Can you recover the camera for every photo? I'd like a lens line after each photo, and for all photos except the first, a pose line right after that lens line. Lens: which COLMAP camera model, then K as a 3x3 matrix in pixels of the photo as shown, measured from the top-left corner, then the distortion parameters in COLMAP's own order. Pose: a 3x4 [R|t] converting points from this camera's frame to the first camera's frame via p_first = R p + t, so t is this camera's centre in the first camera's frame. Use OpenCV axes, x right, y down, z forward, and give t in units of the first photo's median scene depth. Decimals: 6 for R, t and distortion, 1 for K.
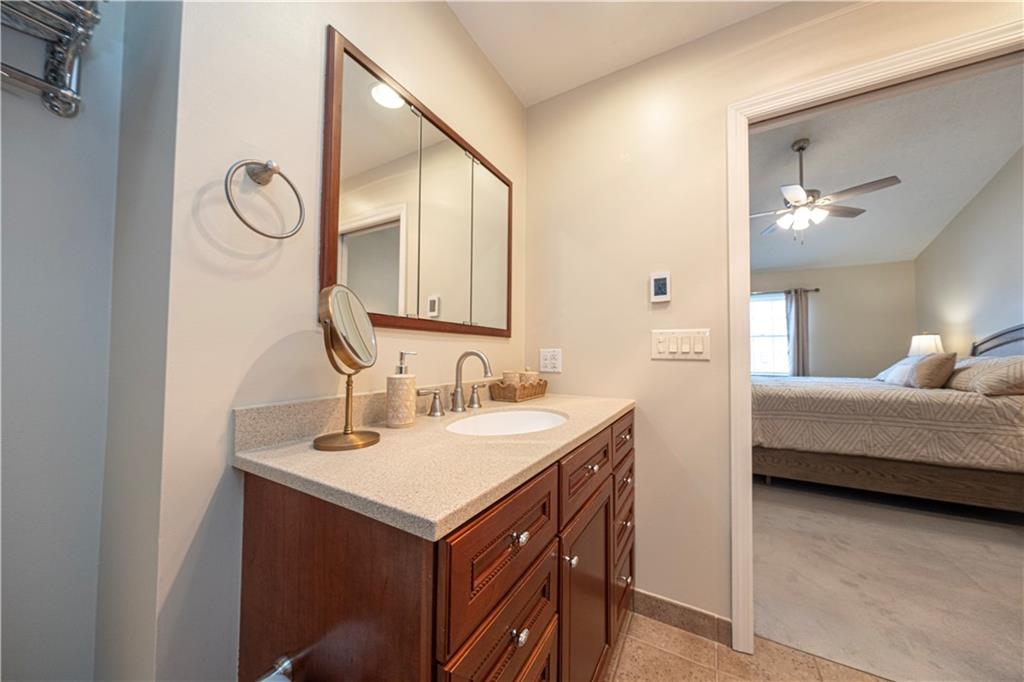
lens RADIAL K [[346.0, 0, 512.3], [0, 346.0, 344.4], [0, 0, 1]] dist [0.000736, -0.000072]
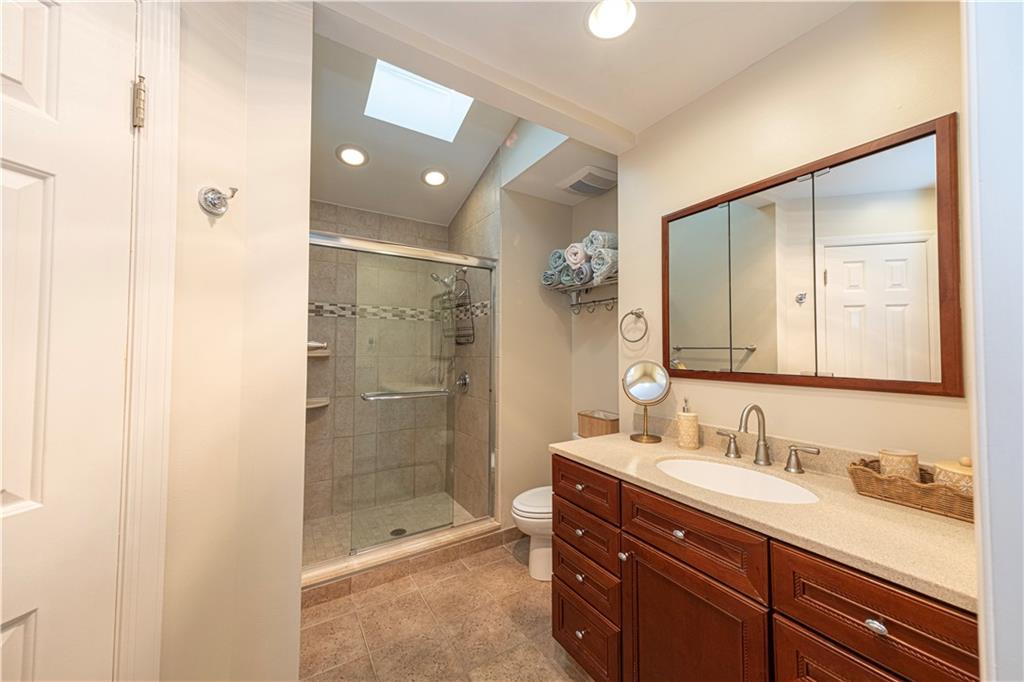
lens RADIAL K [[346.0, 0, 512.3], [0, 346.0, 344.4], [0, 0, 1]] dist [0.000736, -0.000072]
pose [[-0.485716, -0.030886, -0.873571, 1.162126], [0.018342, 0.998795, -0.045512, -0.130089], [0.873924, -0.038129, -0.484564, 0.927511]]
